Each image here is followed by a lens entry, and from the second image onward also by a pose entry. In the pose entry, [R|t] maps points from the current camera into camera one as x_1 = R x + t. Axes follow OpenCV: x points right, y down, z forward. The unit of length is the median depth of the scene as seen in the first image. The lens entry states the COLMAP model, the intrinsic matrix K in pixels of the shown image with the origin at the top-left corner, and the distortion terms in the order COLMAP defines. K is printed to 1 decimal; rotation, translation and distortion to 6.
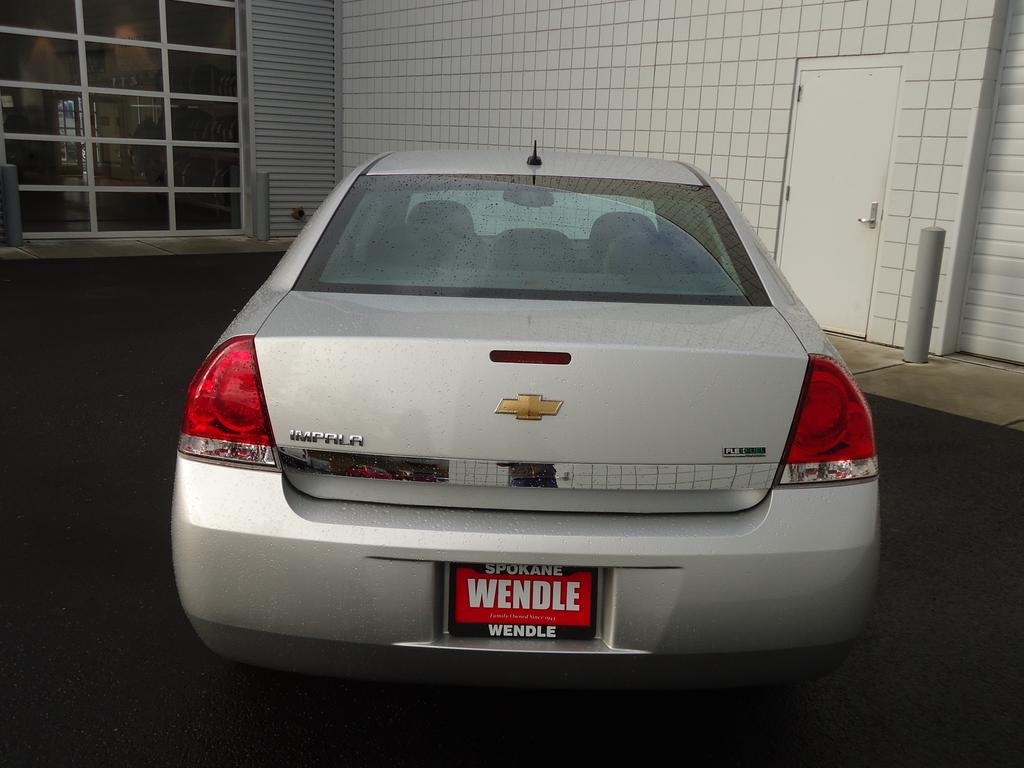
lens RADIAL K [[952.7, 0, 512.0], [0, 952.7, 384.0], [0, 0, 1]] dist [0.004341, 0.012539]
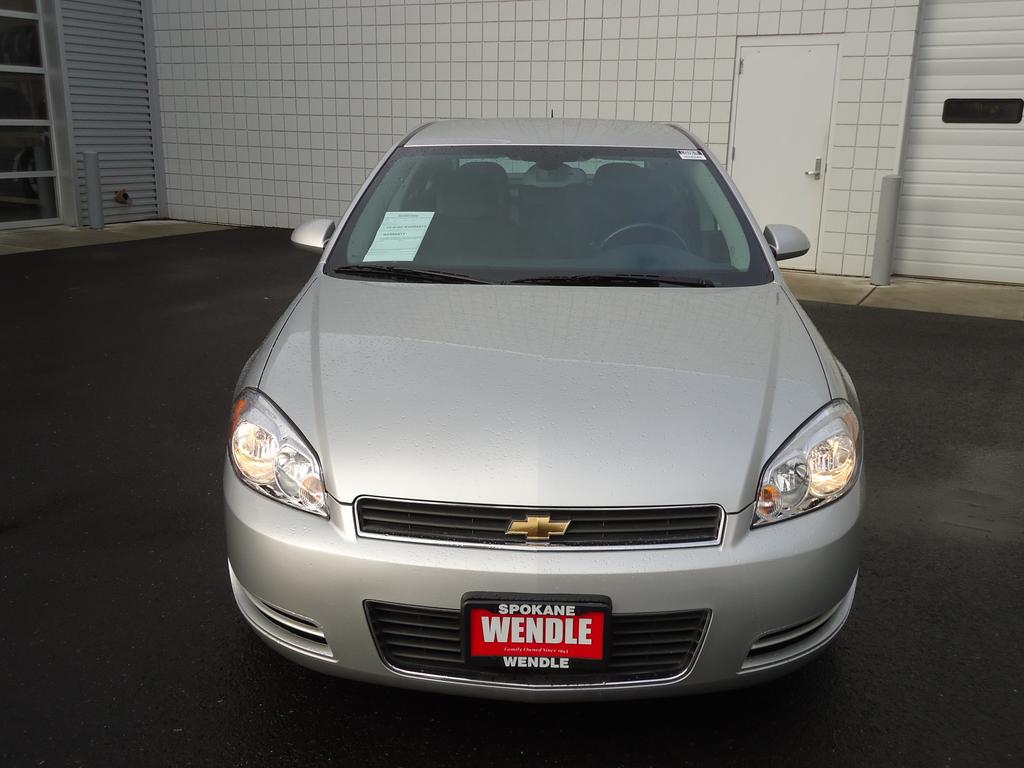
lens RADIAL K [[952.7, 0, 512.0], [0, 952.7, 384.0], [0, 0, 1]] dist [0.004341, 0.012539]
pose [[0.915750, -0.124772, 0.381883, -0.434858], [0.113938, 0.992180, 0.050954, -0.010931], [-0.385254, -0.003150, 0.922805, 0.031301]]
